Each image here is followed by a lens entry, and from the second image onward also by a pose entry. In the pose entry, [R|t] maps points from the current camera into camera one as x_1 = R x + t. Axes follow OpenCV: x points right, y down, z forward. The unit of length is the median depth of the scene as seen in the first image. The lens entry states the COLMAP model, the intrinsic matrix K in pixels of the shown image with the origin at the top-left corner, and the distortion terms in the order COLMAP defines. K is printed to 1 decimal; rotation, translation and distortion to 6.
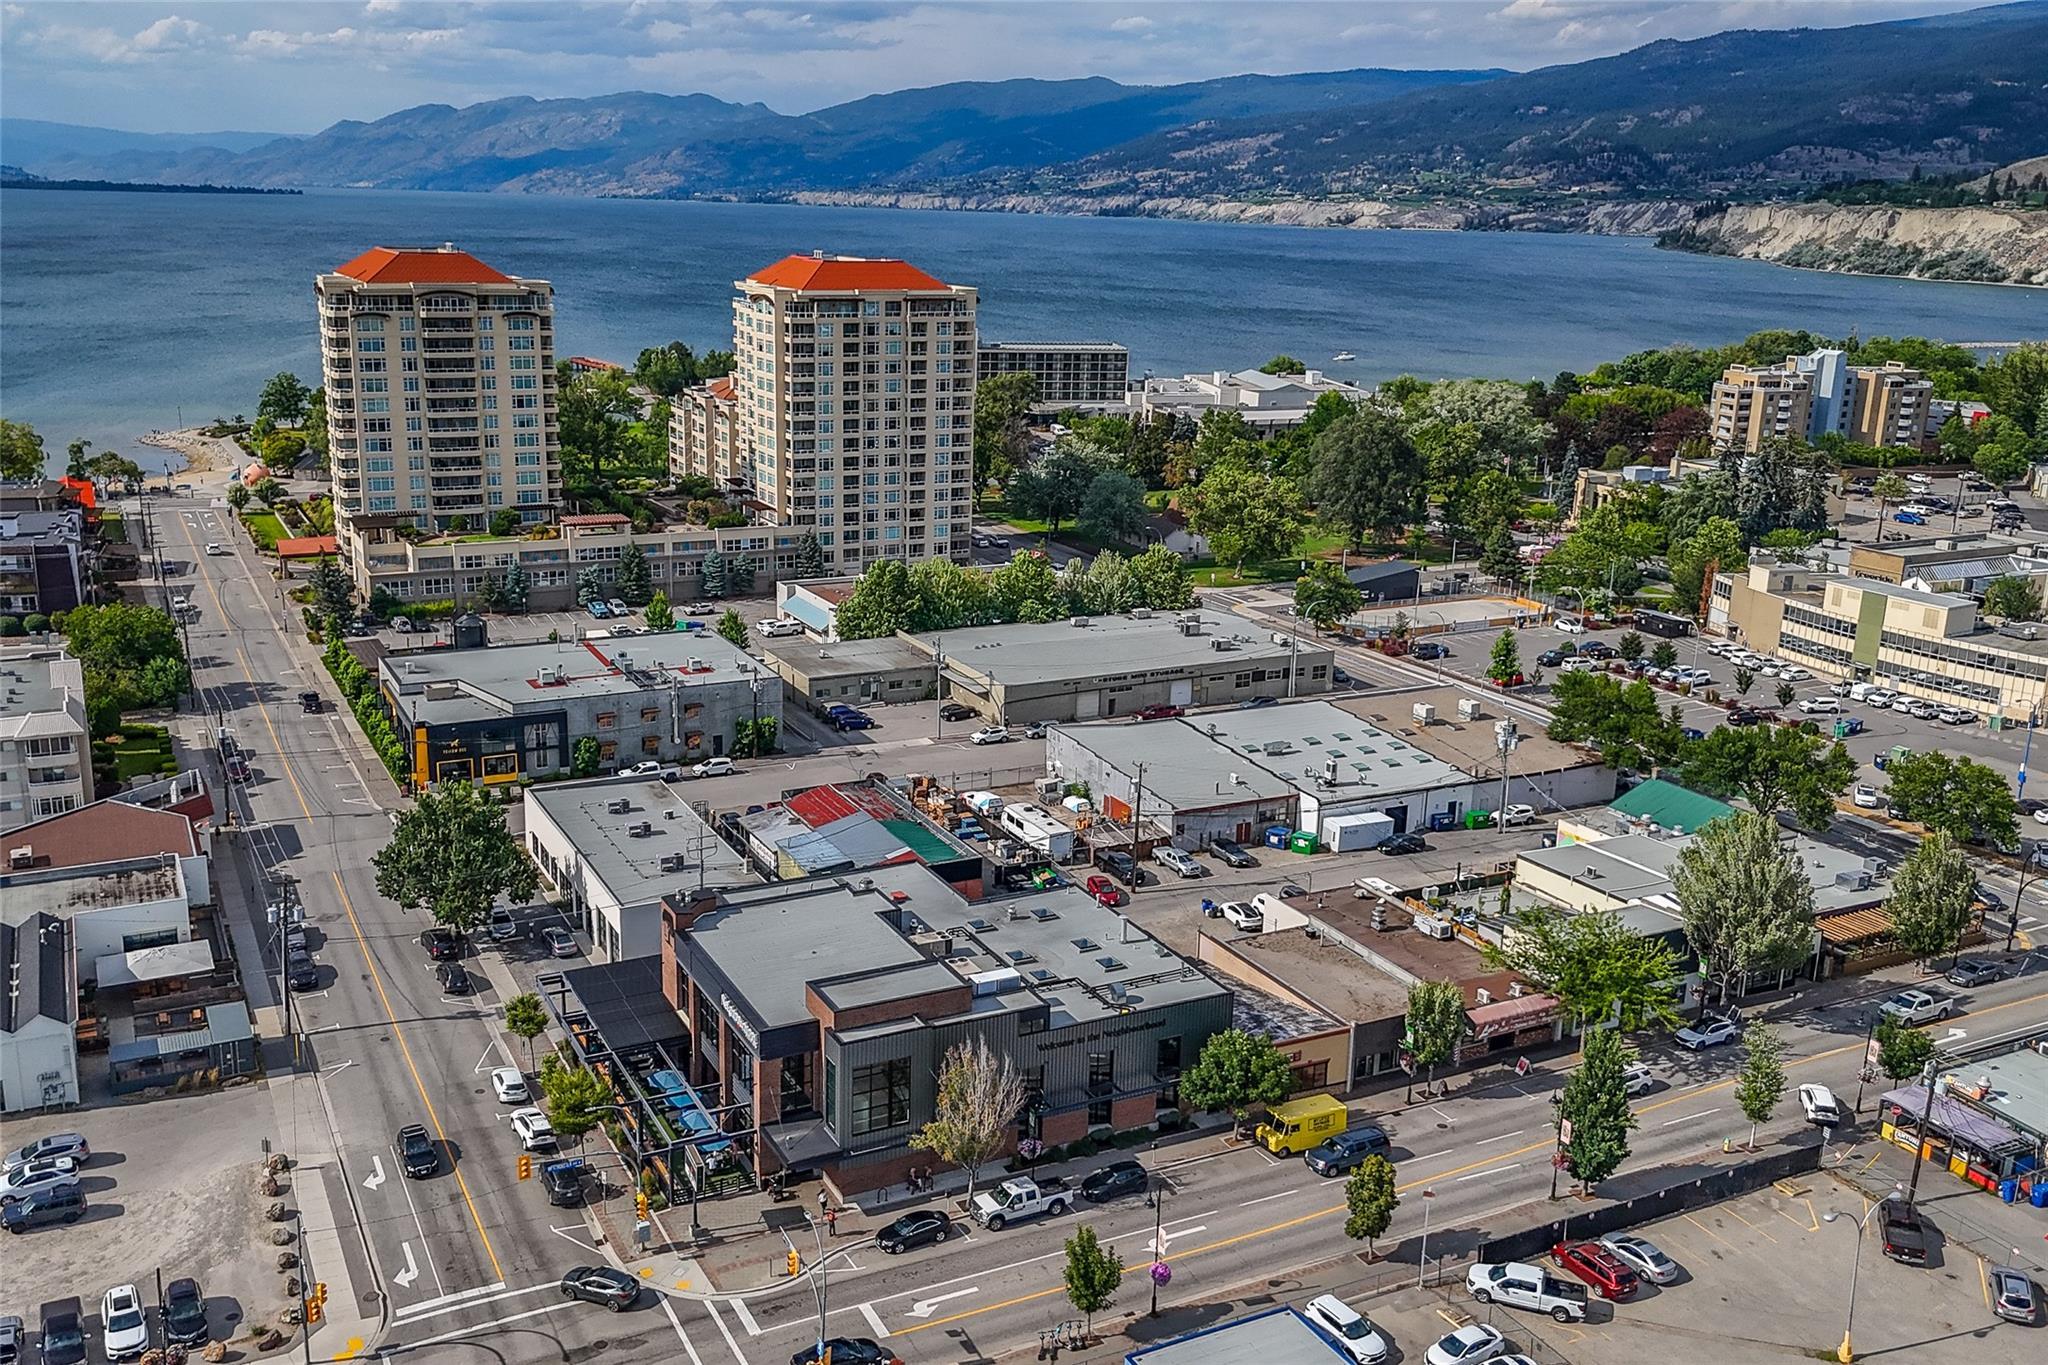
lens RADIAL K [[1793.2, 0, 967.8], [0, 1793.2, 681.9], [0, 0, 1]] dist [0.100238, -0.151191]
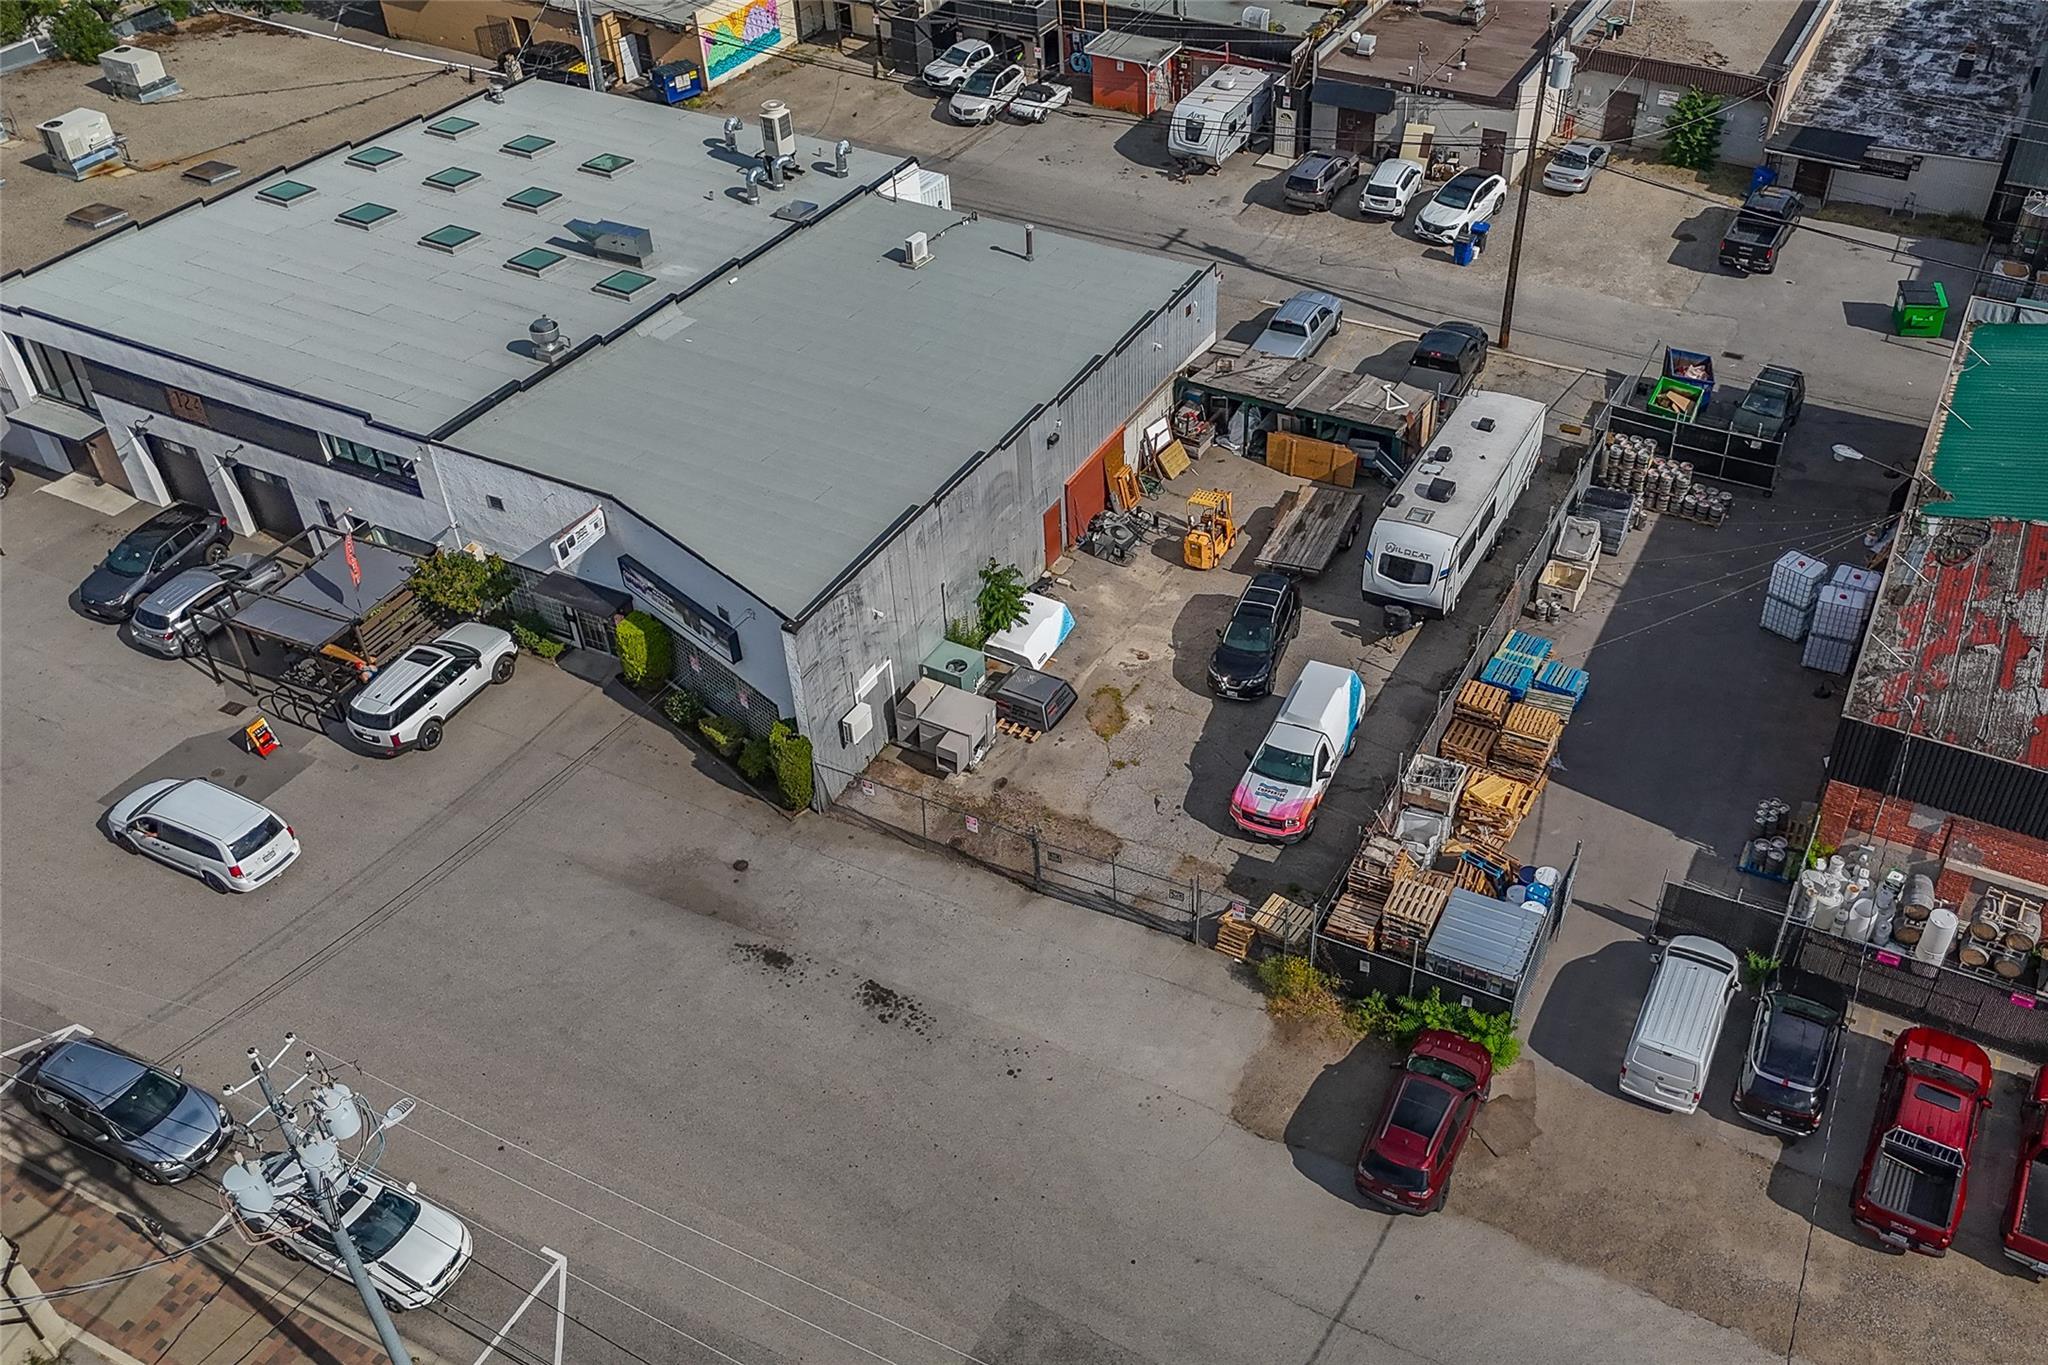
lens RADIAL K [[1783.4, 0, 1171.9], [0, 1783.4, 683.6], [0, 0, 1]] dist [0.085397, -0.104162]
pose [[-0.612395, -0.517036, 0.598035, -0.091725], [0.193529, 0.635412, 0.747528, -0.097334], [-0.766497, 0.573520, -0.289062, 0.739651]]
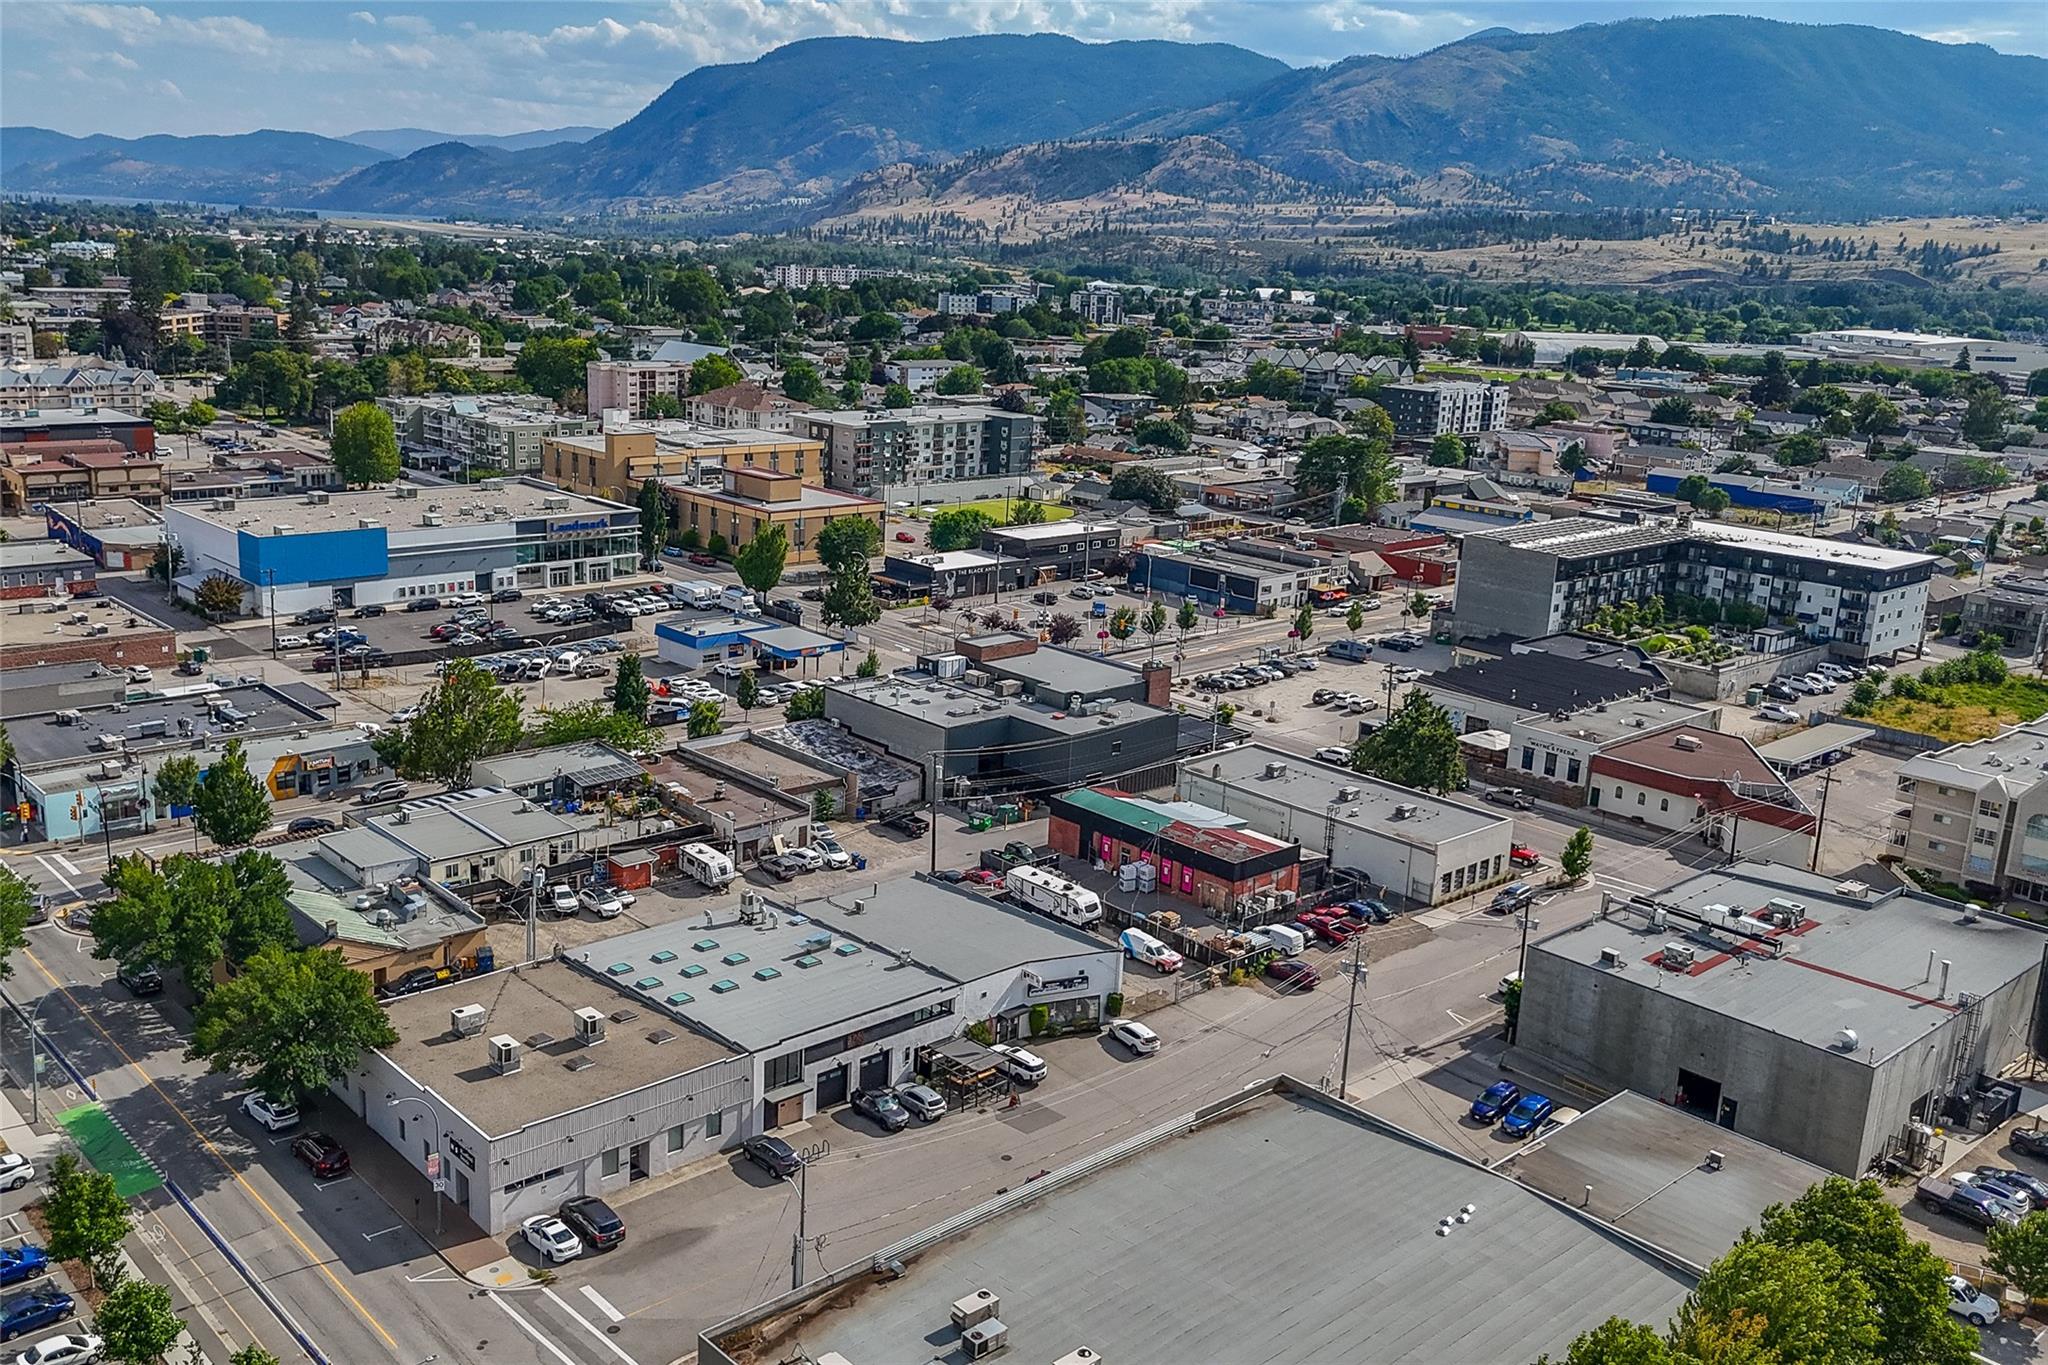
lens RADIAL K [[1762.9, 0, 943.1], [0, 1762.9, 682.7], [0, 0, 1]] dist [0.143857, -0.277499]
pose [[-0.963639, 0.007779, -0.267094, 0.220817], [-0.125038, 0.870255, 0.476468, -0.291275], [0.236146, 0.492540, -0.837639, 1.098609]]
